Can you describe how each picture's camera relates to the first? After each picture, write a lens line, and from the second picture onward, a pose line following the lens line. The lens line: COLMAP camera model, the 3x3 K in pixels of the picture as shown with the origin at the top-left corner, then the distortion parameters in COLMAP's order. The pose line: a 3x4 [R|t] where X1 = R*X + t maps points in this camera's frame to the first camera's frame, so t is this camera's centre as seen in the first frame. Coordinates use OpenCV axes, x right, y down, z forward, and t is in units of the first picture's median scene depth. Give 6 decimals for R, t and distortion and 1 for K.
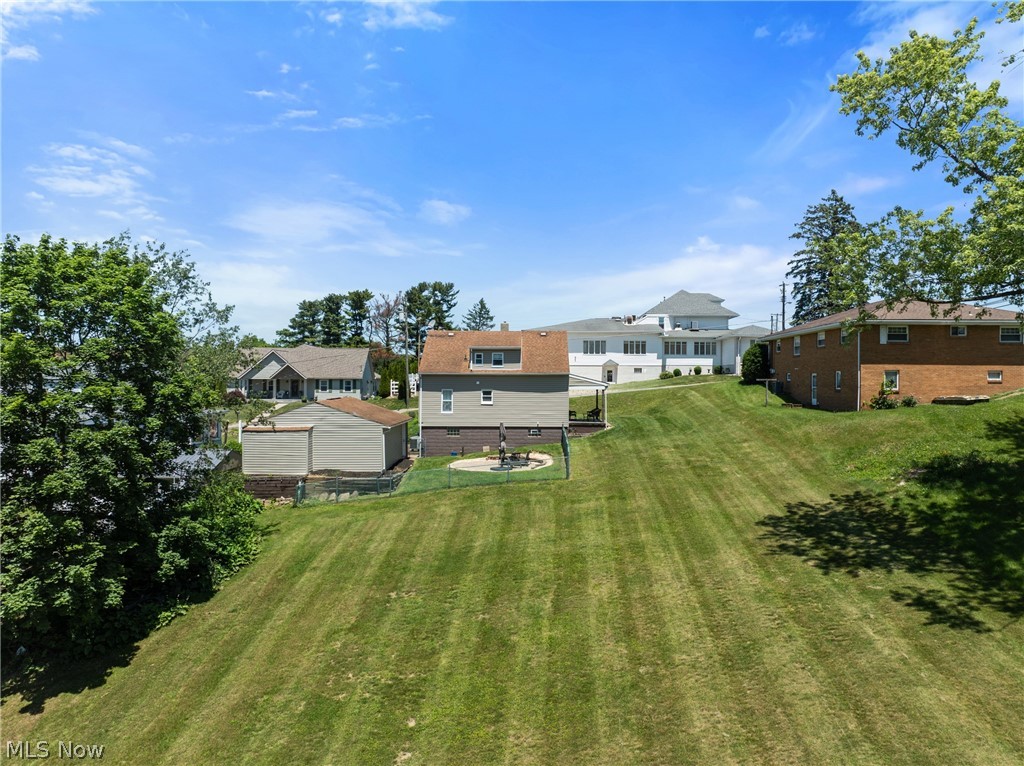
lens RADIAL K [[723.4, 0, 517.0], [0, 723.4, 381.9], [0, 0, 1]] dist [-0.040798, 0.004170]
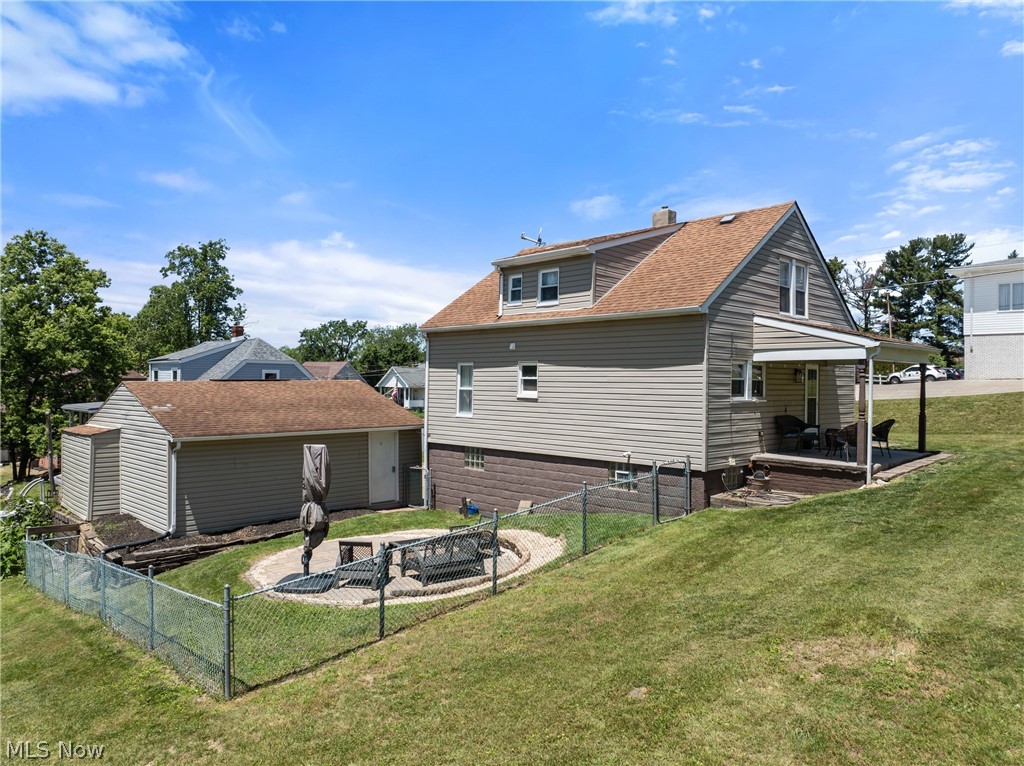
lens RADIAL K [[723.4, 0, 517.0], [0, 723.4, 381.9], [0, 0, 1]] dist [-0.040798, 0.004170]
pose [[0.716251, 0.001669, -0.697841, 0.237406], [-0.006082, 0.999974, -0.003851, 0.023285], [0.697816, 0.007002, 0.716243, 0.700931]]
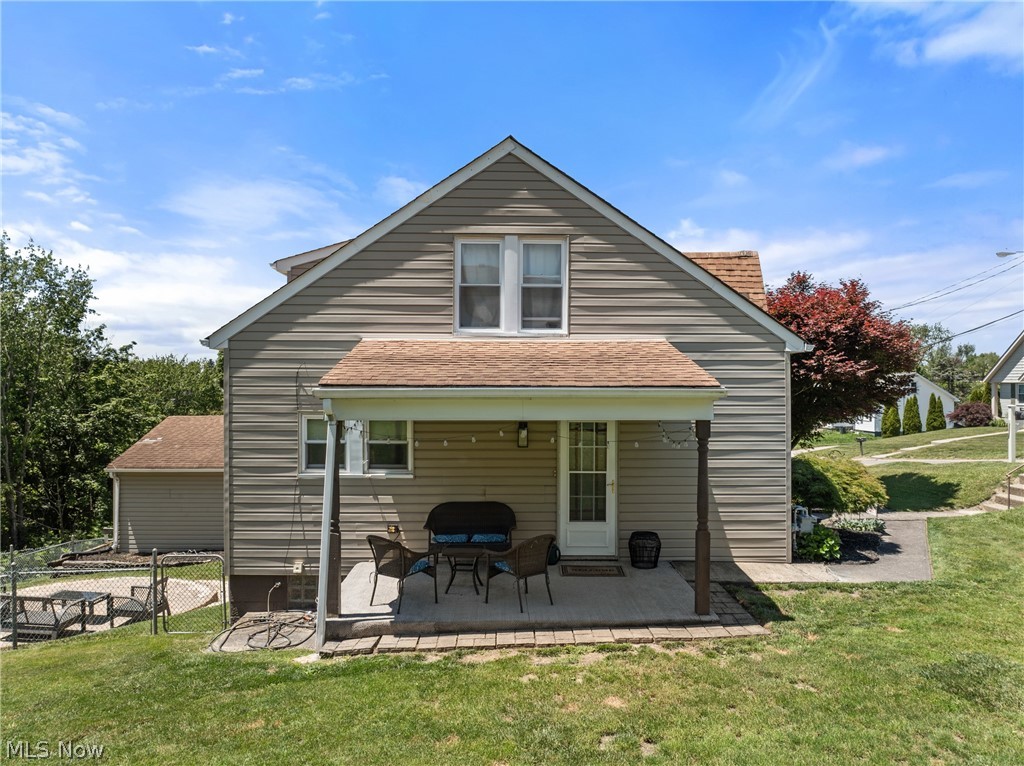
lens RADIAL K [[723.4, 0, 517.0], [0, 723.4, 381.9], [0, 0, 1]] dist [-0.040798, 0.004170]
pose [[0.040156, -0.013005, -0.999109, 0.302506], [-0.002518, 0.999911, -0.013117, 0.003306], [0.999190, 0.003043, 0.040120, 1.086167]]
